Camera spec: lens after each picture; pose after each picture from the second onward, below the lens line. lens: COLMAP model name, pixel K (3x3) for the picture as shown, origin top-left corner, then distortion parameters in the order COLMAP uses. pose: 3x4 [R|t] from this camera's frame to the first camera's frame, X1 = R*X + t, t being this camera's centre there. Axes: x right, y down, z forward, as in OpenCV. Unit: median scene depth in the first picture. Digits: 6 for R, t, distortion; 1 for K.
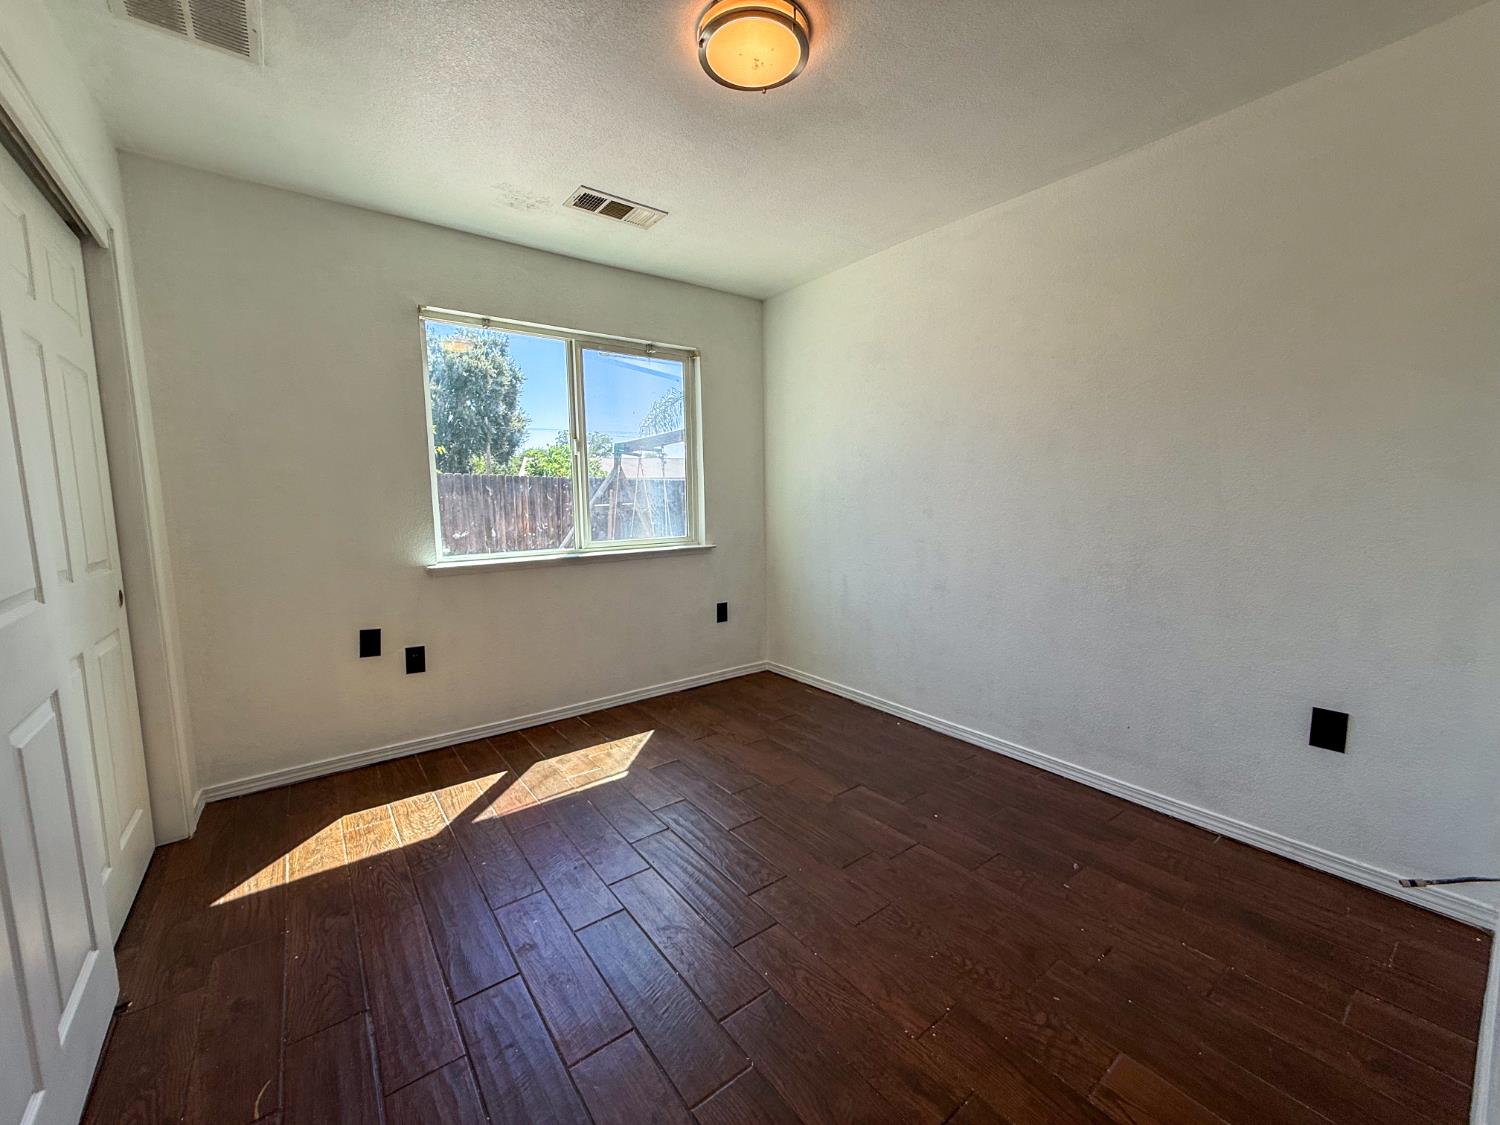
lens RADIAL K [[597.1, 0, 749.6], [0, 597.1, 562.7], [0, 0, 1]] dist [0.000420, -0.000311]
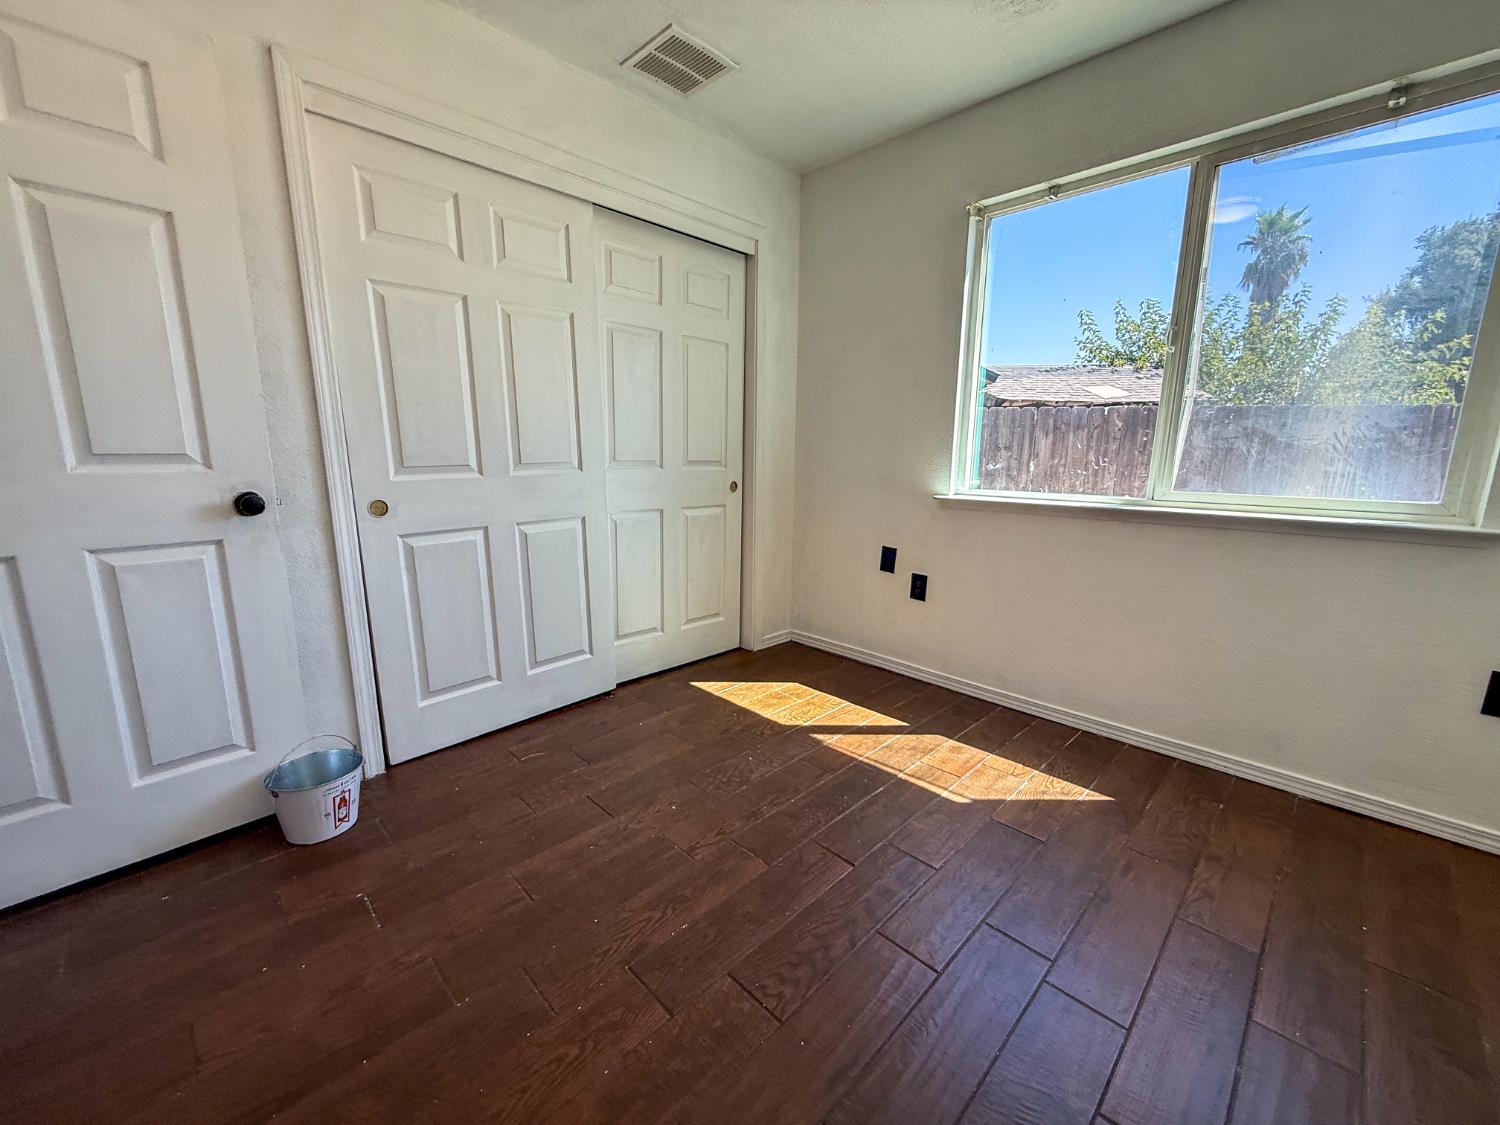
lens RADIAL K [[597.1, 0, 743.5], [0, 597.1, 567.8], [0, 0, 1]] dist [0.000420, -0.000311]
pose [[0.129969, 0.209488, -0.969135, 0.374501], [-0.122305, 0.973348, 0.193997, -0.028649], [0.983946, 0.093317, 0.152126, 0.559397]]
